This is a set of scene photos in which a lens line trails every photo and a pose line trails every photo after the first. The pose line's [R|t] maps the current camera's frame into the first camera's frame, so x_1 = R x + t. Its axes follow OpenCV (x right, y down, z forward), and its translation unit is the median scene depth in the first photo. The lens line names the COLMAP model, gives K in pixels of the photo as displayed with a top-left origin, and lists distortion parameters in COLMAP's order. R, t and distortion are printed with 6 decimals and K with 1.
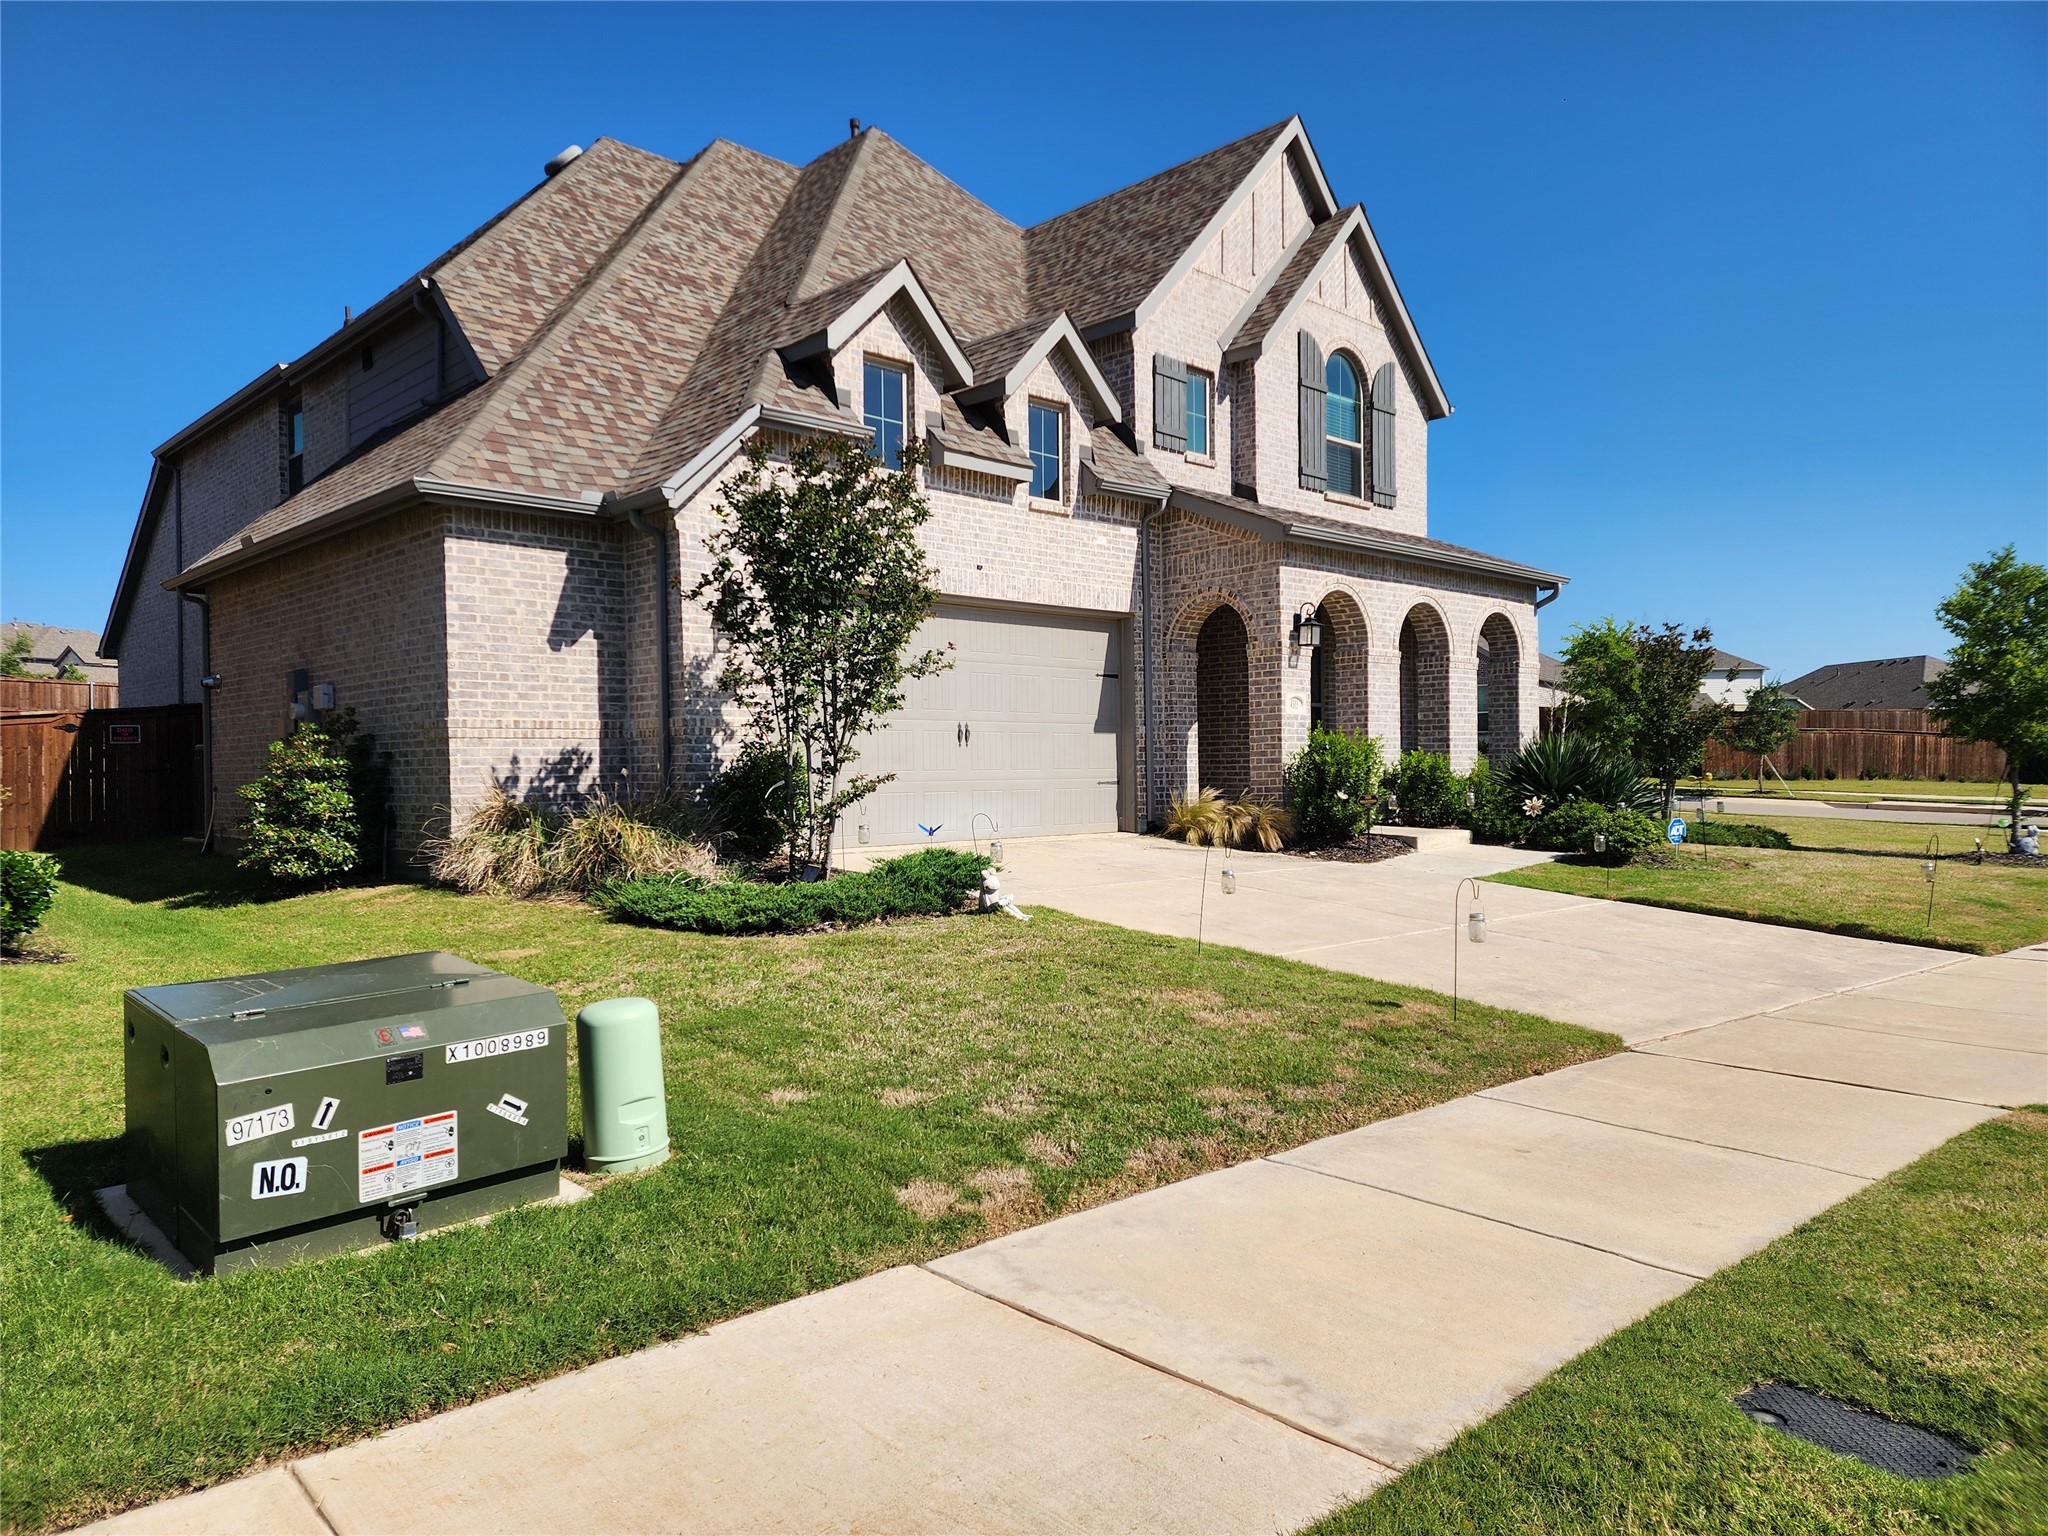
lens RADIAL K [[1393.0, 0, 1024.4], [0, 1393.0, 759.9], [0, 0, 1]] dist [0.062146, -0.000143]
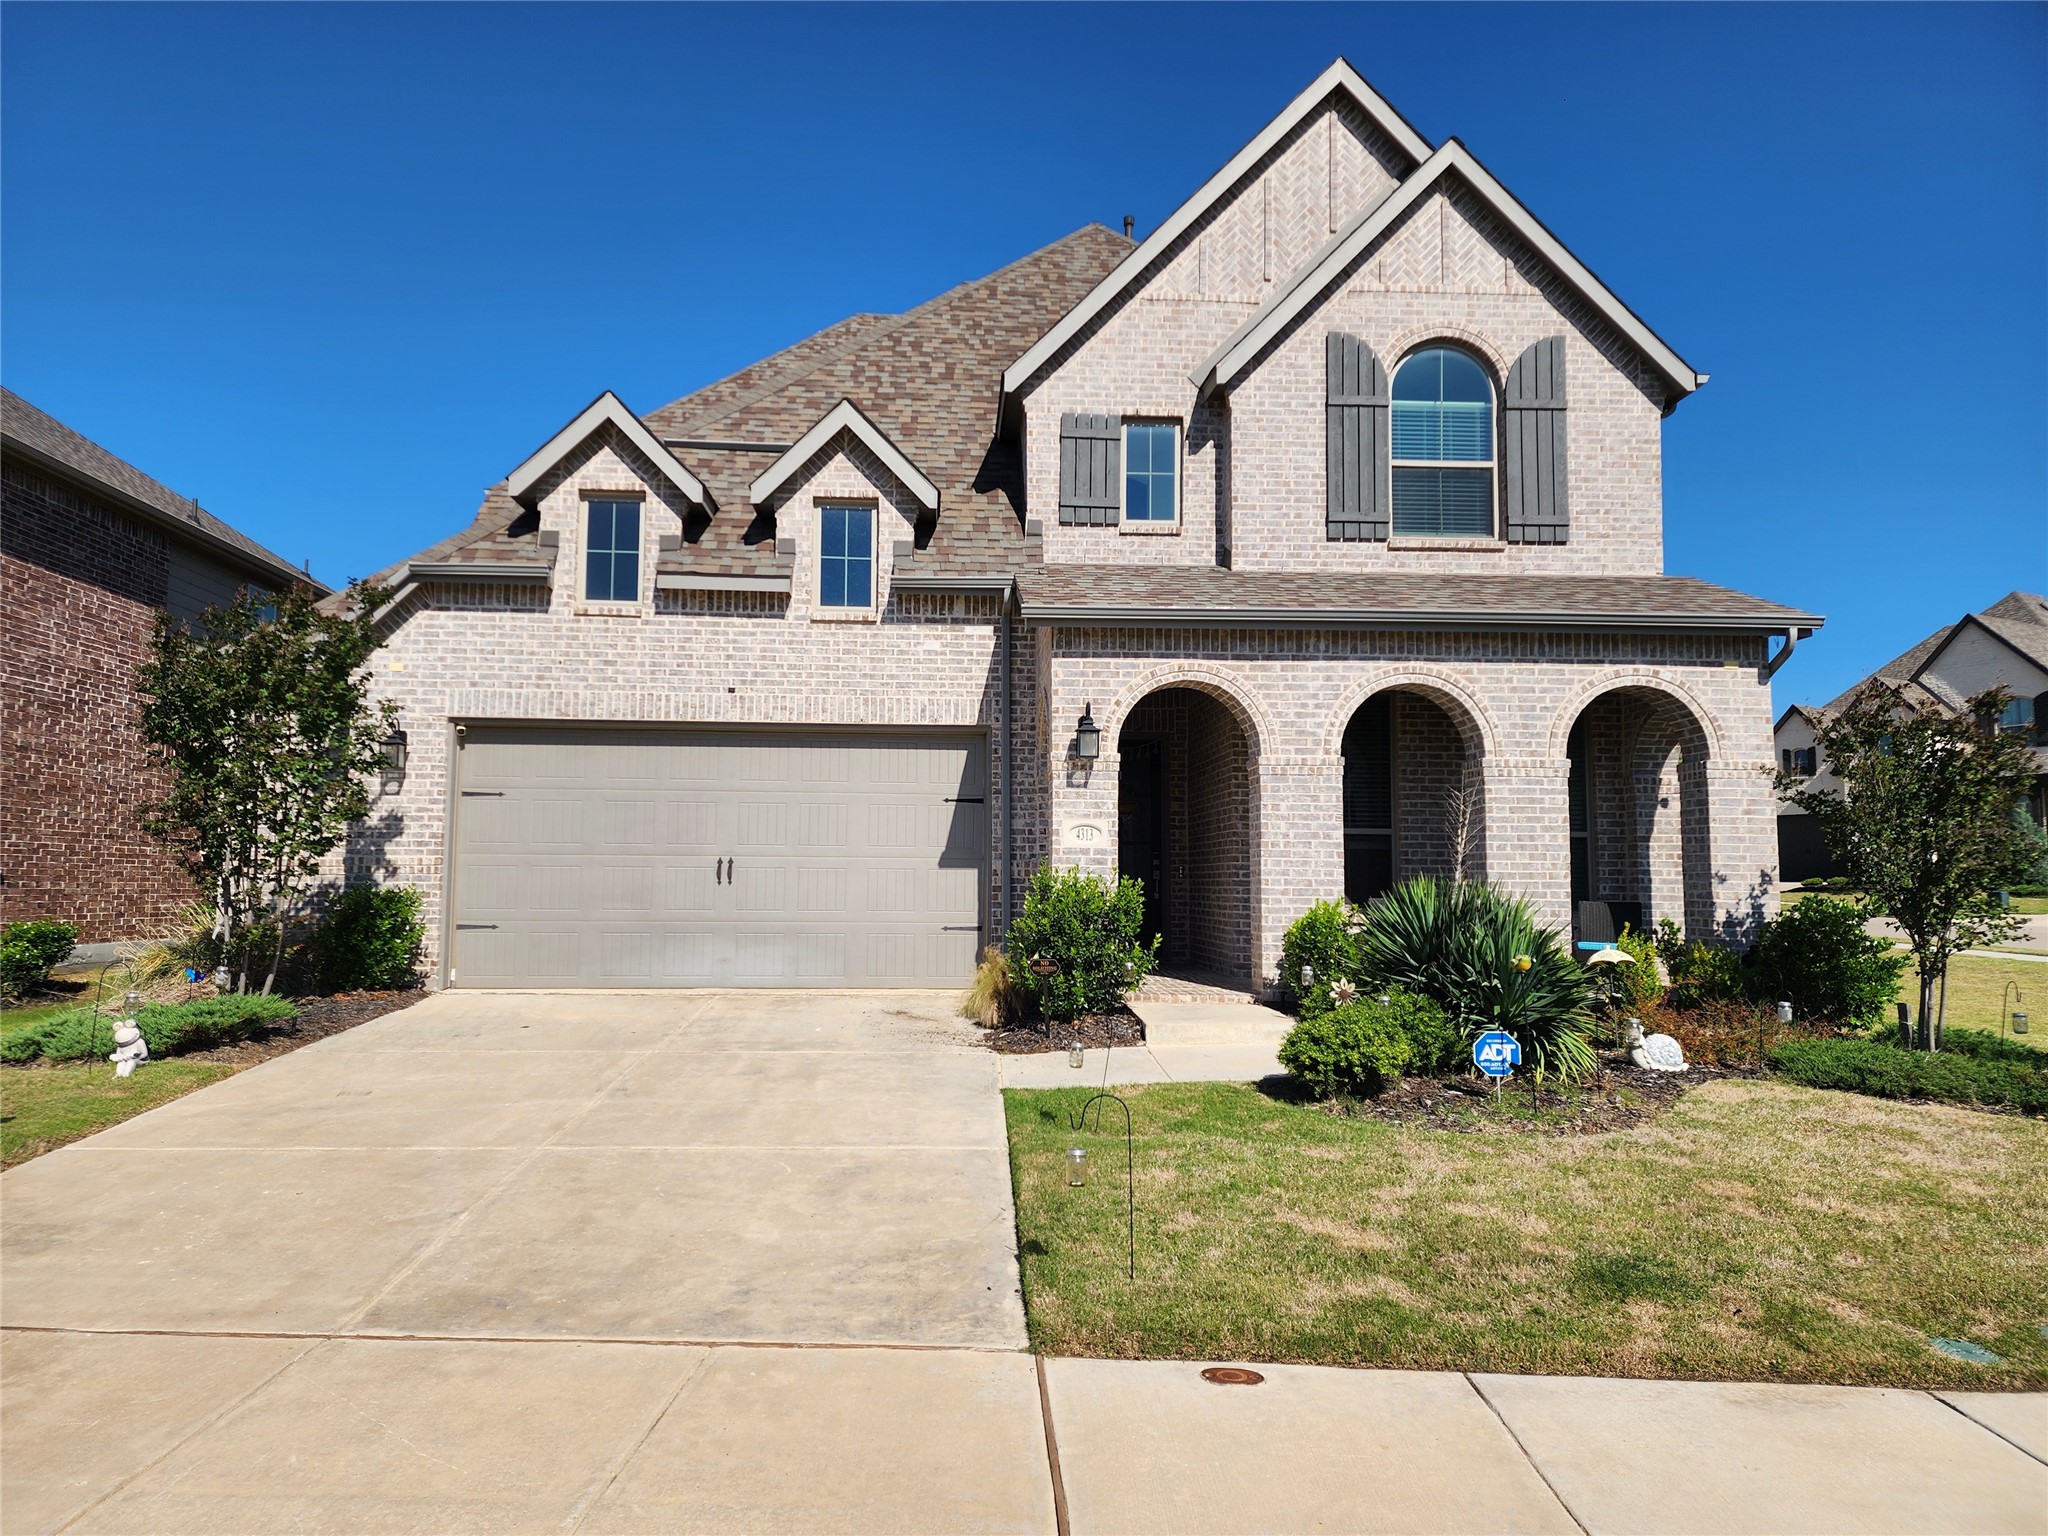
lens RADIAL K [[1393.0, 0, 1026.1], [0, 1393.0, 769.2], [0, 0, 1]] dist [0.062146, -0.000143]
pose [[0.742730, -0.034671, -0.668693, 0.655033], [-0.014866, 0.997559, -0.068234, -0.022609], [0.669426, 0.060620, 0.740401, 0.398740]]
